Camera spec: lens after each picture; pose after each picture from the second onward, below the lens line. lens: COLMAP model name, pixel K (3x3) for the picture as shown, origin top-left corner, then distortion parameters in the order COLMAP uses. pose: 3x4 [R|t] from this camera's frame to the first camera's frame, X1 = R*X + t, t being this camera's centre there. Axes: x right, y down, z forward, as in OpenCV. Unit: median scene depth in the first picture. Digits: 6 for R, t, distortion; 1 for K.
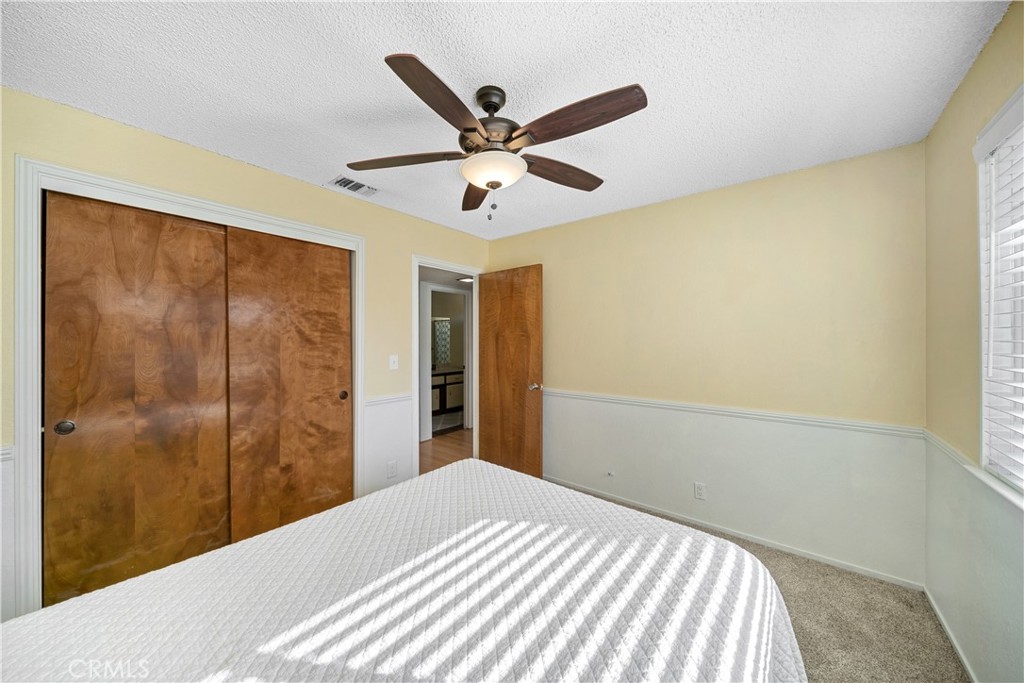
lens RADIAL K [[343.8, 0, 509.5], [0, 343.8, 339.1], [0, 0, 1]] dist [0.002317, 0.000059]
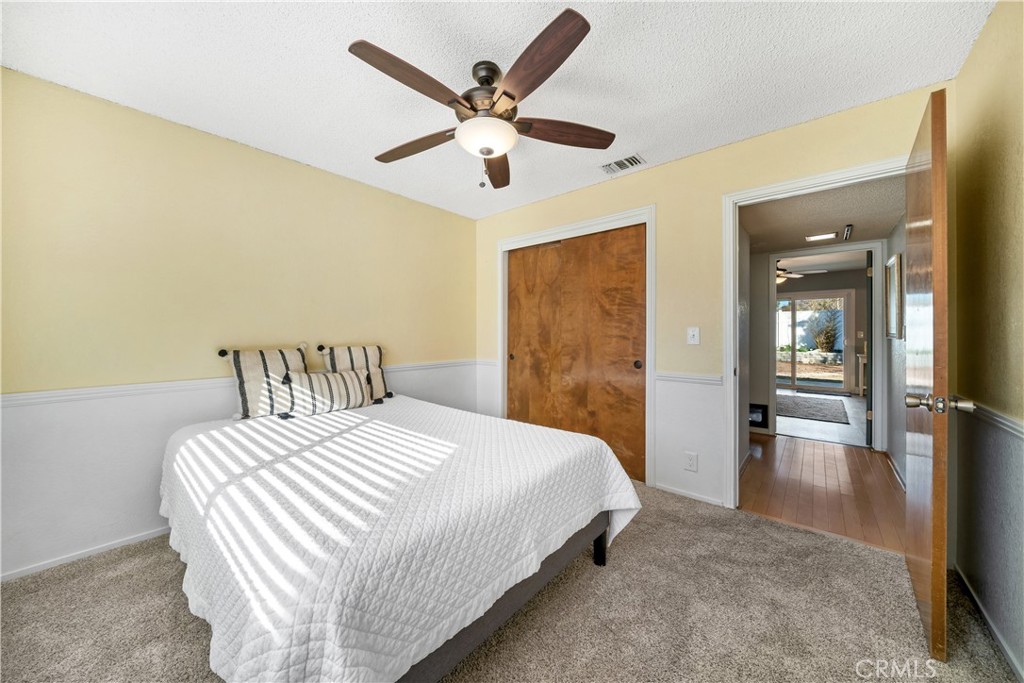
lens RADIAL K [[360.0, 0, 509.5], [0, 360.0, 336.8], [0, 0, 1]] dist [0.001615, 0.000011]
pose [[-0.006345, 0.005771, -0.999963, 0.652934], [0.000516, 0.999983, 0.005768, 0.076364], [0.999980, -0.000479, -0.006348, 0.658088]]
